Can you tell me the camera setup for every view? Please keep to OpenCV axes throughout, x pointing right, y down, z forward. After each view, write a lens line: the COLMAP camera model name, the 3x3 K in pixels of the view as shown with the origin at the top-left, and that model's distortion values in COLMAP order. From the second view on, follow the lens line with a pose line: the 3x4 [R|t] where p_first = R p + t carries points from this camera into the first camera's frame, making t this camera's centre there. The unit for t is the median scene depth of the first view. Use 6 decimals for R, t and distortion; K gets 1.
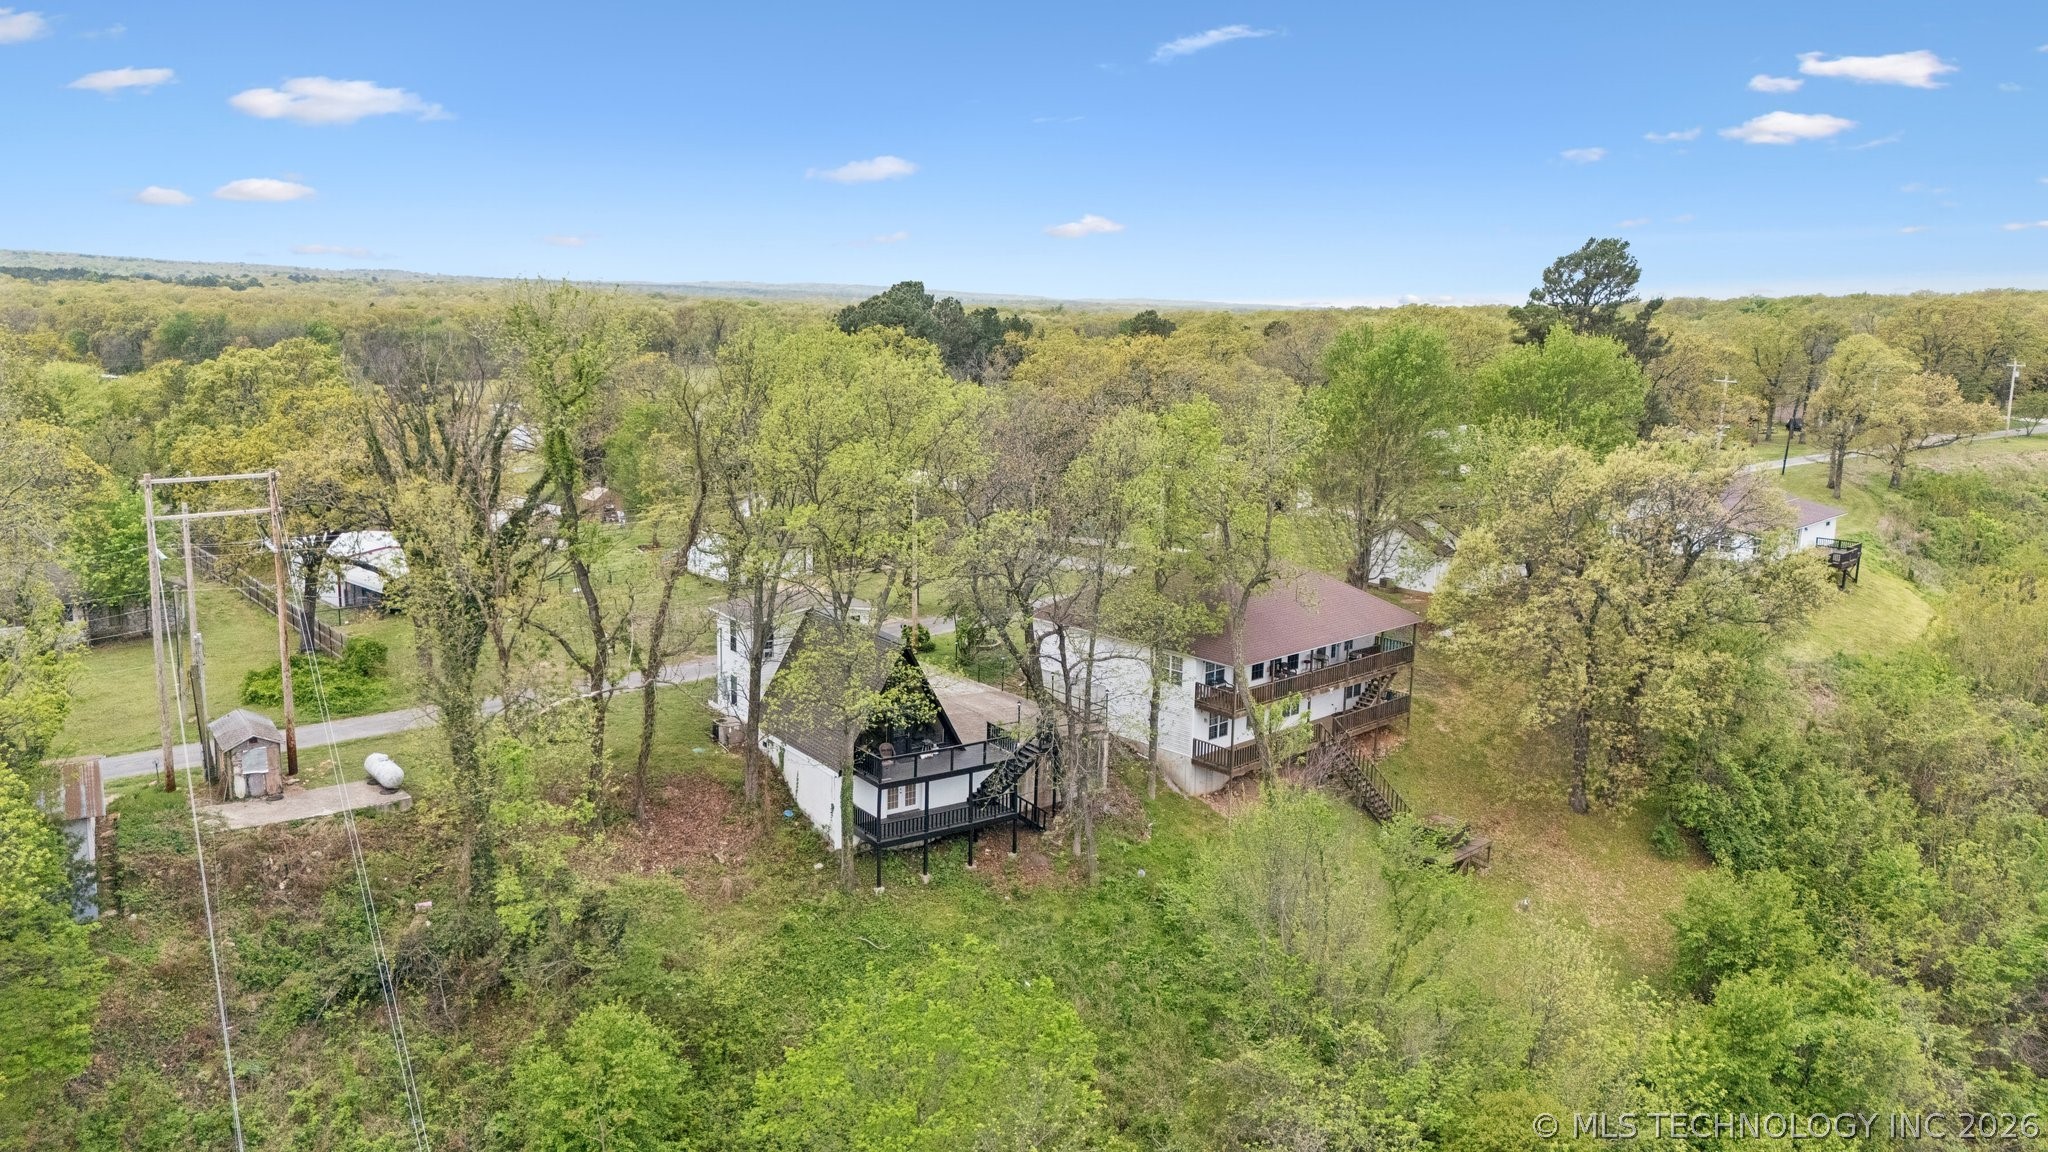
lens RADIAL K [[1557.4, 0, 1024.0], [0, 1557.4, 576.0], [0, 0, 1]] dist [0.123845, -0.267042]
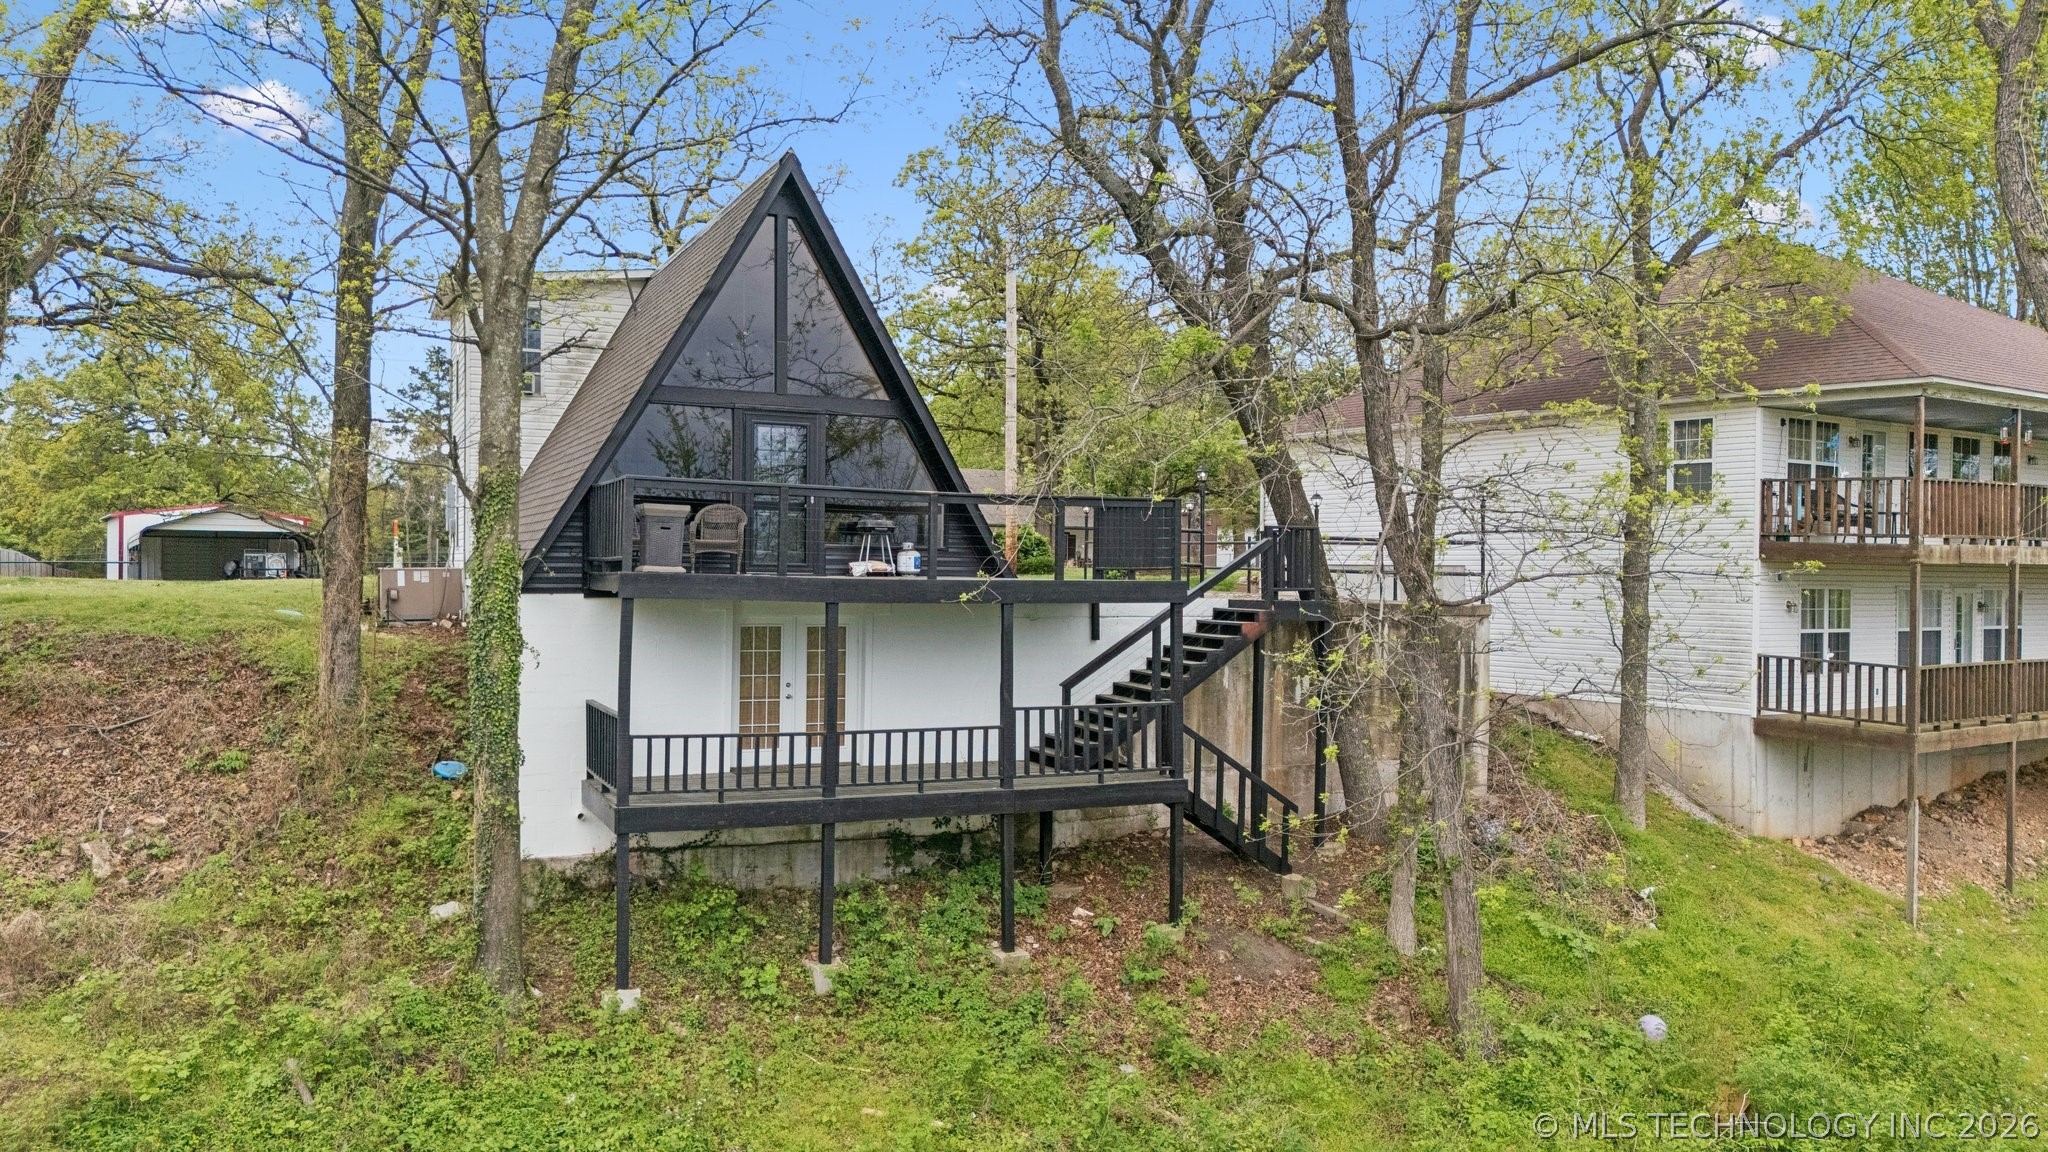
lens RADIAL K [[1557.4, 0, 1024.0], [0, 1557.4, 576.0], [0, 0, 1]] dist [0.123845, -0.267042]
pose [[0.984034, -0.008081, -0.177799, 0.017073], [-0.029349, 0.977925, -0.206885, 0.165870], [0.175546, 0.208800, 0.962074, 0.674394]]
